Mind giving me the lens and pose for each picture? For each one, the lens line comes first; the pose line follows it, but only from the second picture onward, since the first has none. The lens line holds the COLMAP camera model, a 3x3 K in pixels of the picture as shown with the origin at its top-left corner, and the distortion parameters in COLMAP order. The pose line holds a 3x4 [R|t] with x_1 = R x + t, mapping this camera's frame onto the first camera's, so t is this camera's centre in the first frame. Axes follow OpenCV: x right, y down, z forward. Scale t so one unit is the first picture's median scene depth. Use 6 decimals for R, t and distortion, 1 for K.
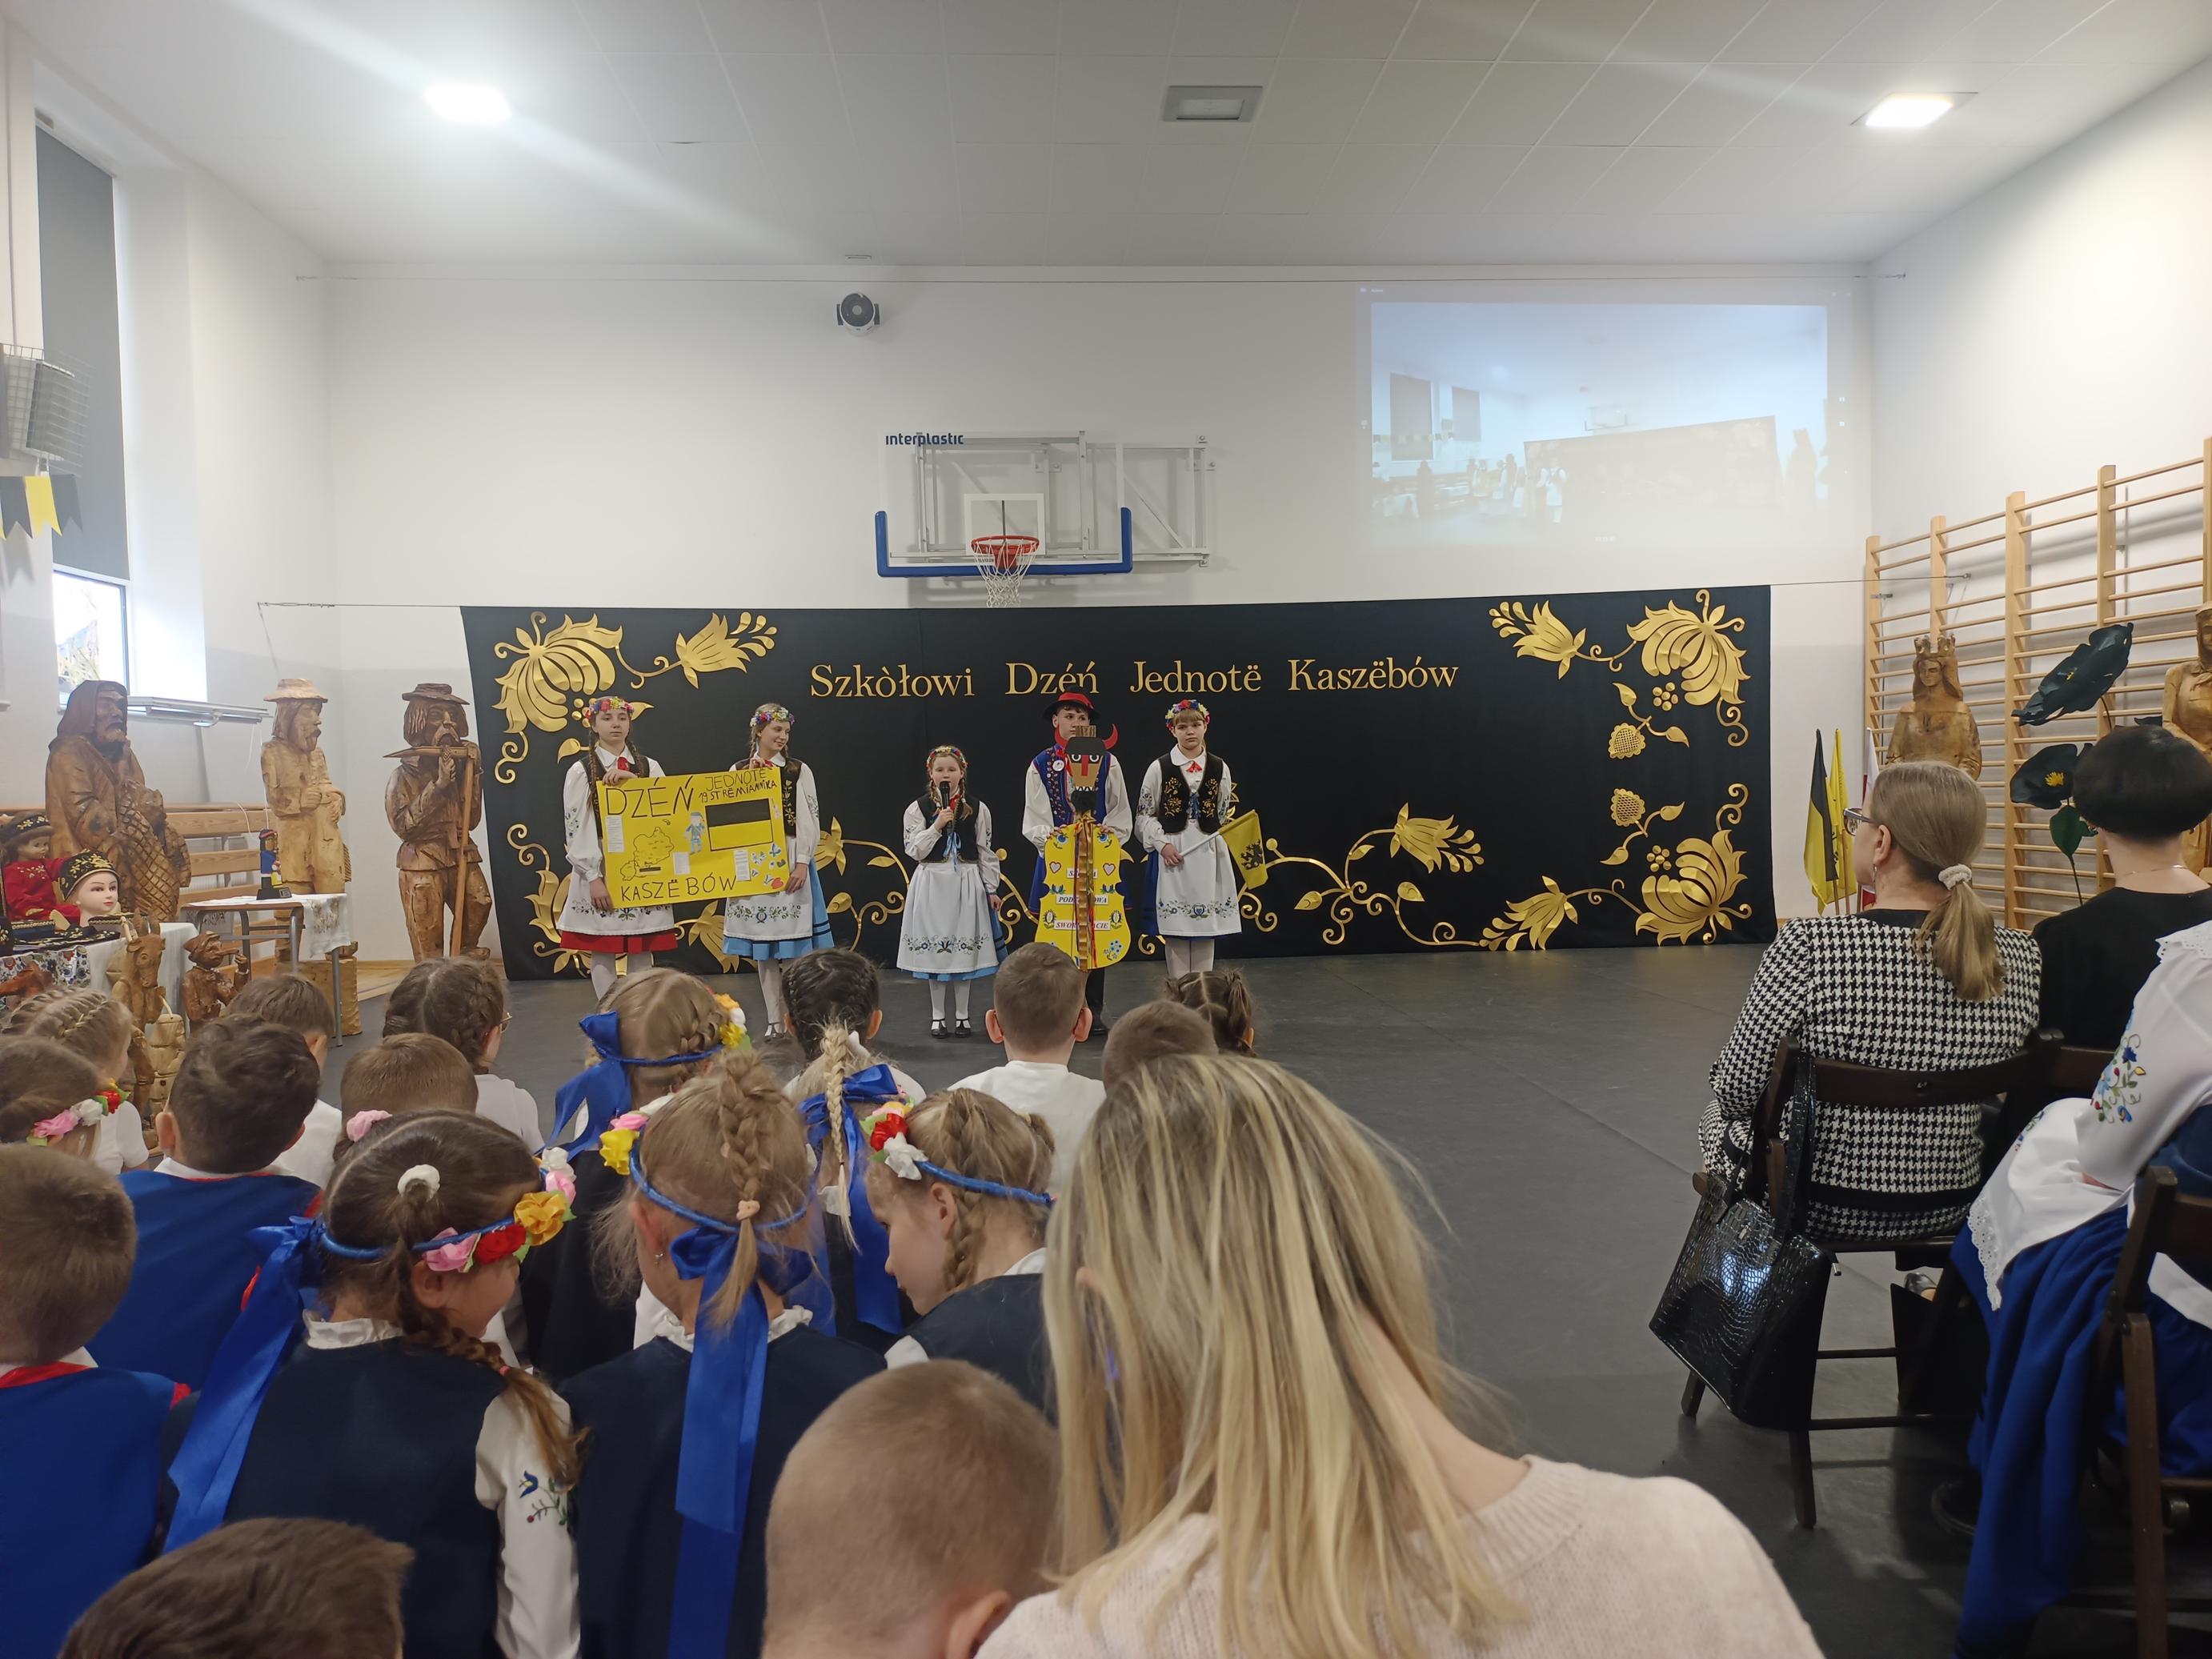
lens RADIAL K [[1629.7, 0, 1144.2], [0, 1629.7, 834.6], [0, 0, 1]] dist [0.076540, -0.019660]
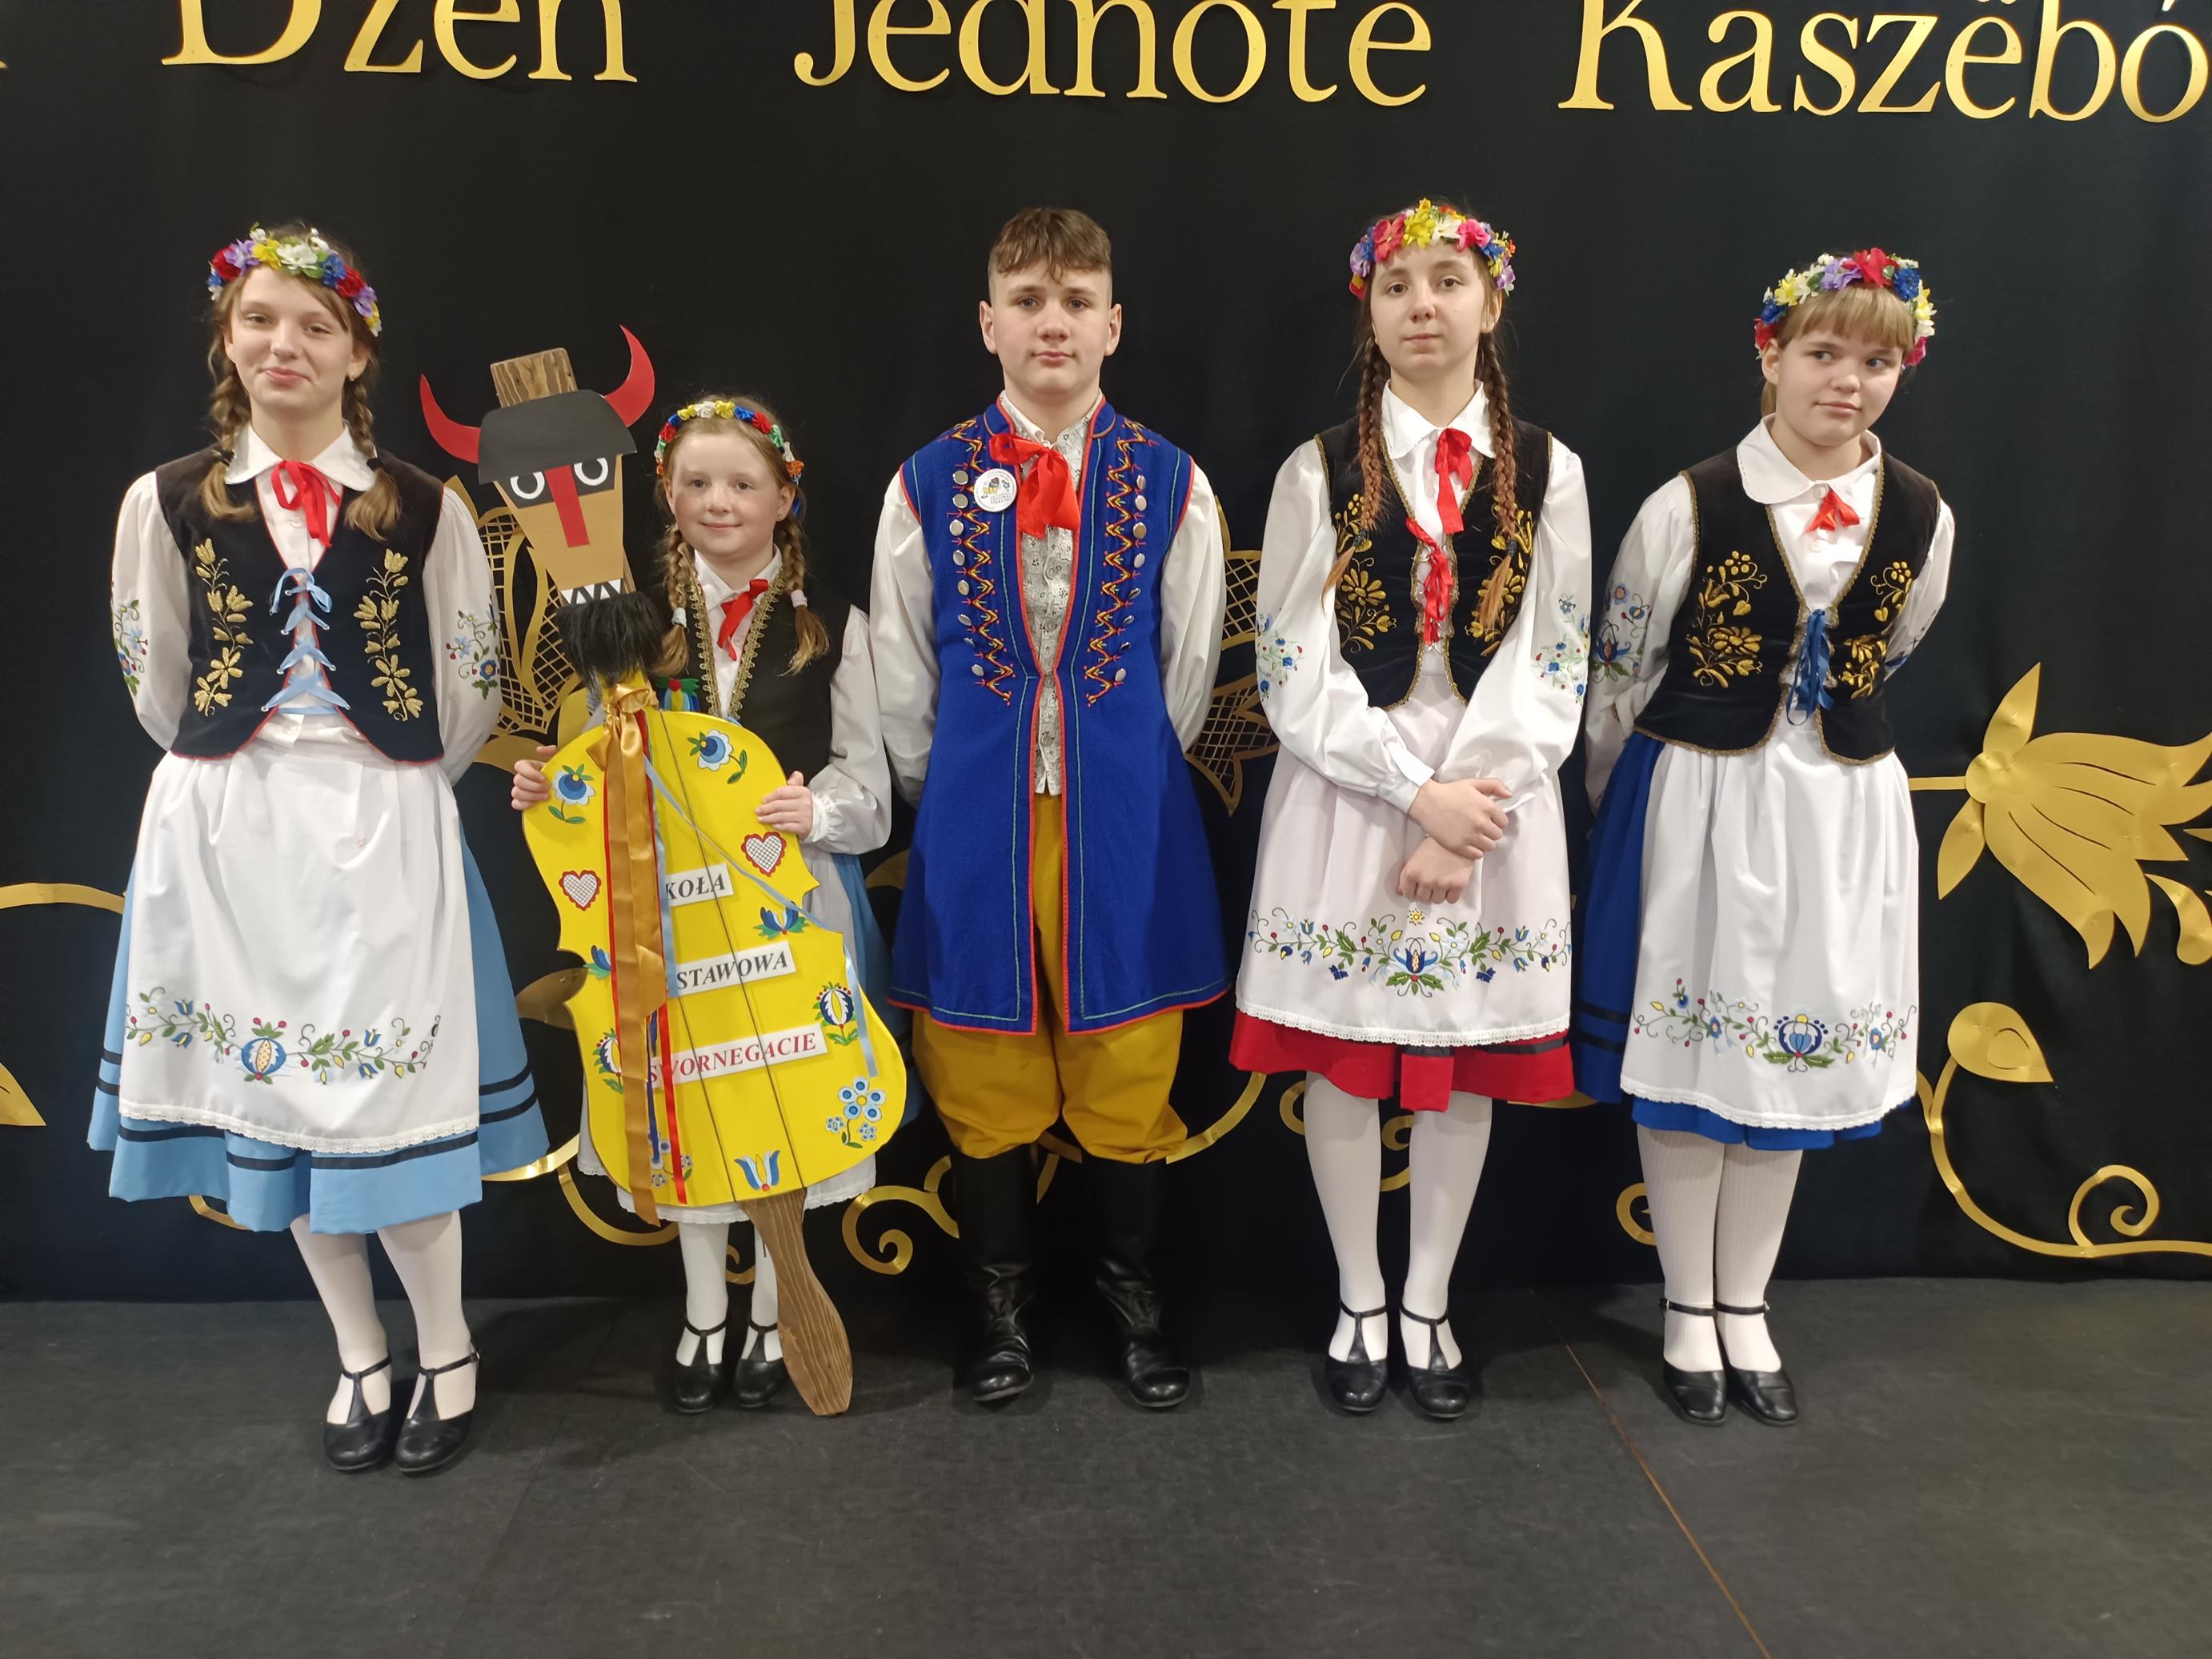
lens RADIAL K [[1613.9, 0, 1118.0], [0, 1613.9, 862.9], [0, 0, 1]] dist [0.014043, -0.010584]
pose [[0.999402, 0.033223, -0.009608, 0.037697], [-0.031113, 0.985014, 0.169642, -0.027113], [0.015100, -0.169242, 0.985459, 0.791079]]
